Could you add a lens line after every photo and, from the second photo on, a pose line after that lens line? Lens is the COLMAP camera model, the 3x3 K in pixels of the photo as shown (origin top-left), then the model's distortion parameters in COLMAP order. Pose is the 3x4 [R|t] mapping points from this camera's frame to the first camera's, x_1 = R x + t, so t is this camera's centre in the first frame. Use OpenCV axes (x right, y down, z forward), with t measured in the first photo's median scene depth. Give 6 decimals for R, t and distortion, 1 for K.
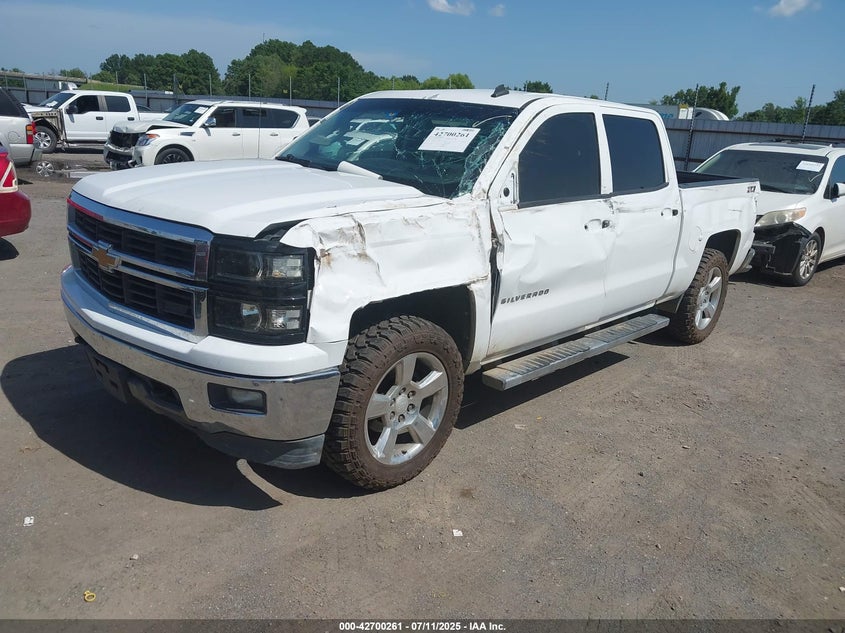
lens RADIAL K [[661.9, 0, 408.1], [0, 661.9, 324.6], [0, 0, 1]] dist [0.065213, -0.101433]
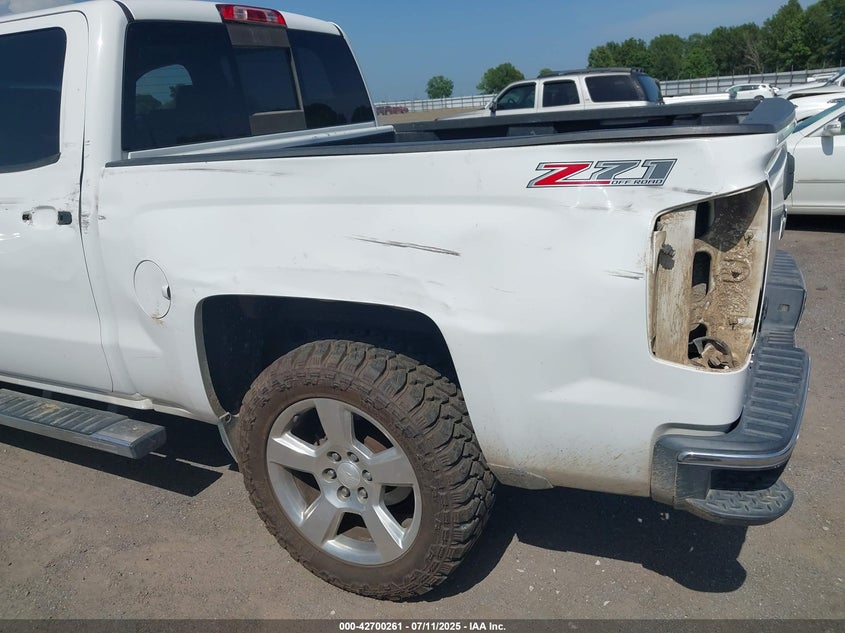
lens RADIAL K [[670.8, 0, 411.0], [0, 670.8, 321.3], [0, 0, 1]] dist [-0.001132, 0.003489]
pose [[0.271585, 0.214424, -0.938224, 1.266783], [-0.201413, 0.965940, 0.162456, -0.305972], [0.941103, 0.144850, 0.305522, 1.502539]]
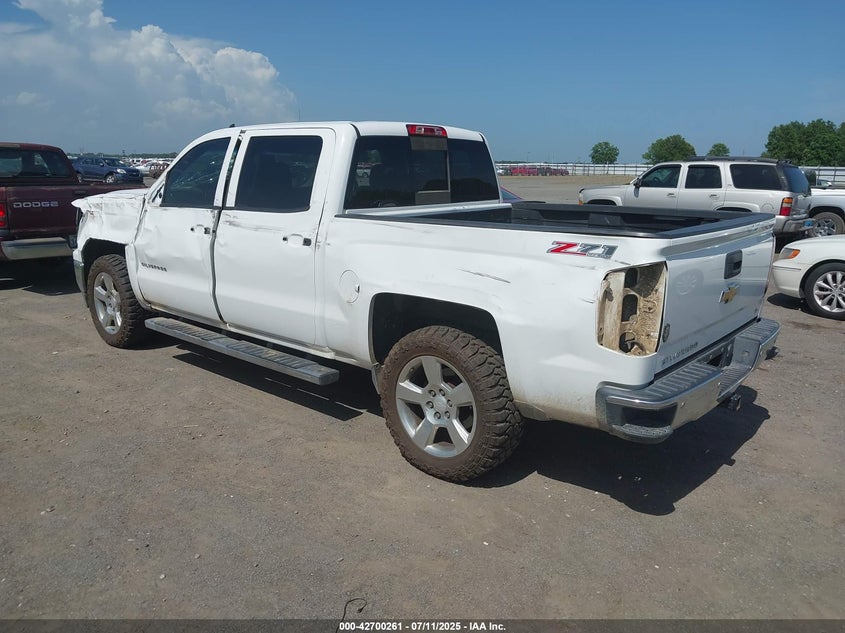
lens RADIAL K [[661.9, 0, 408.1], [0, 661.9, 324.6], [0, 0, 1]] dist [0.065213, -0.101433]
pose [[0.044900, 0.169231, -0.984553, 1.707763], [-0.307035, 0.940182, 0.147603, -0.318484], [0.950638, 0.295665, 0.094174, 1.471711]]
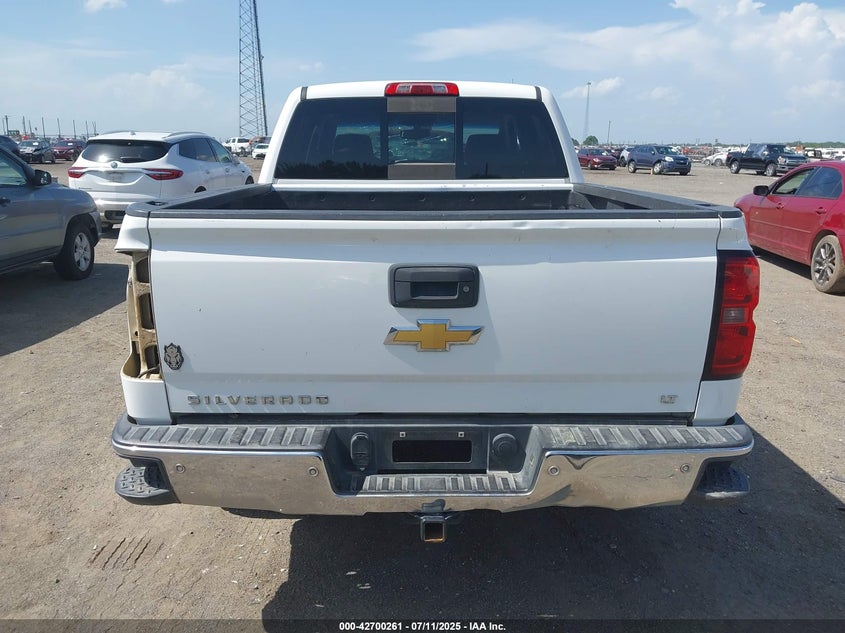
lens RADIAL K [[670.8, 0, 411.0], [0, 670.8, 321.3], [0, 0, 1]] dist [-0.001132, 0.003489]
pose [[-0.717355, 0.105170, -0.688724, 1.152931], [-0.257083, 0.878823, 0.401969, -0.591839], [0.647542, 0.465414, -0.603390, 2.317996]]
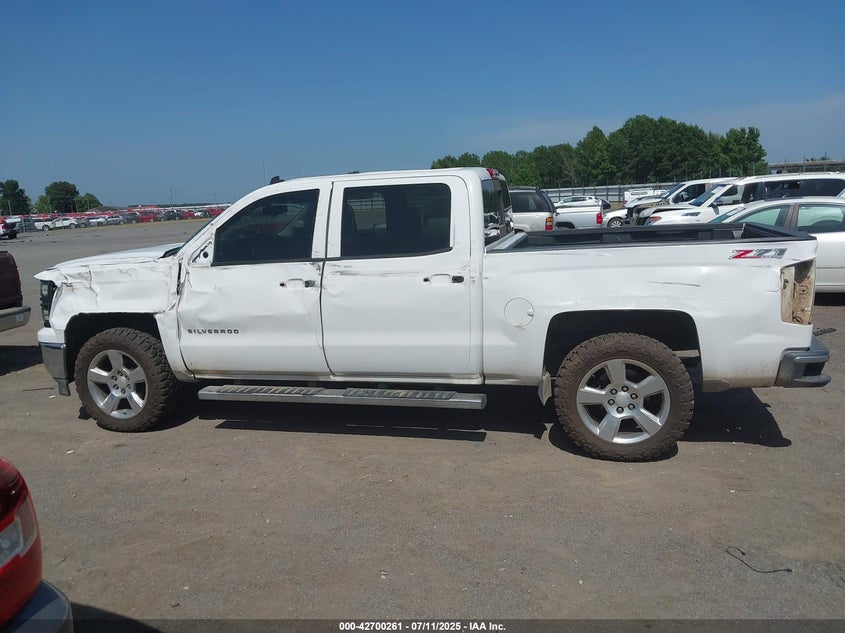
lens RADIAL K [[661.9, 0, 408.1], [0, 661.9, 324.6], [0, 0, 1]] dist [0.065213, -0.101433]
pose [[0.475209, 0.075798, -0.876602, 1.594640], [-0.183193, 0.982973, -0.014314, -0.112187], [0.860591, 0.167390, 0.481003, 0.710933]]
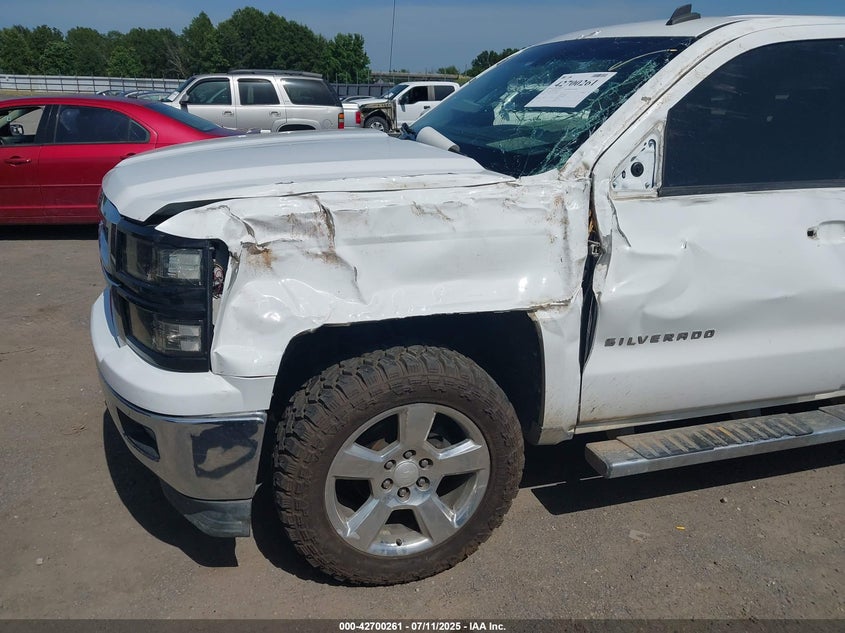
lens RADIAL K [[670.8, 0, 411.0], [0, 670.8, 321.3], [0, 0, 1]] dist [-0.001132, 0.003489]
pose [[0.879152, 0.112922, -0.462968, 0.267875], [-0.108311, 0.993442, 0.036631, -0.057359], [0.464069, 0.017940, 0.885618, 0.343708]]
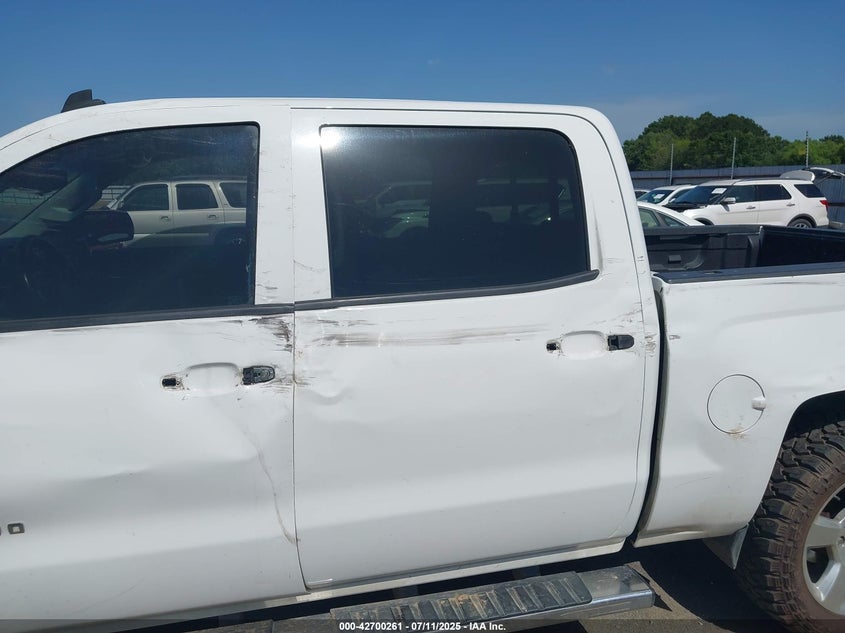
lens RADIAL K [[670.8, 0, 411.0], [0, 670.8, 321.3], [0, 0, 1]] dist [-0.001132, 0.003489]
pose [[0.846052, 0.032043, -0.532137, 0.699599], [-0.094833, 0.991318, -0.091083, -0.179441], [0.524598, 0.127525, 0.841745, 0.801765]]
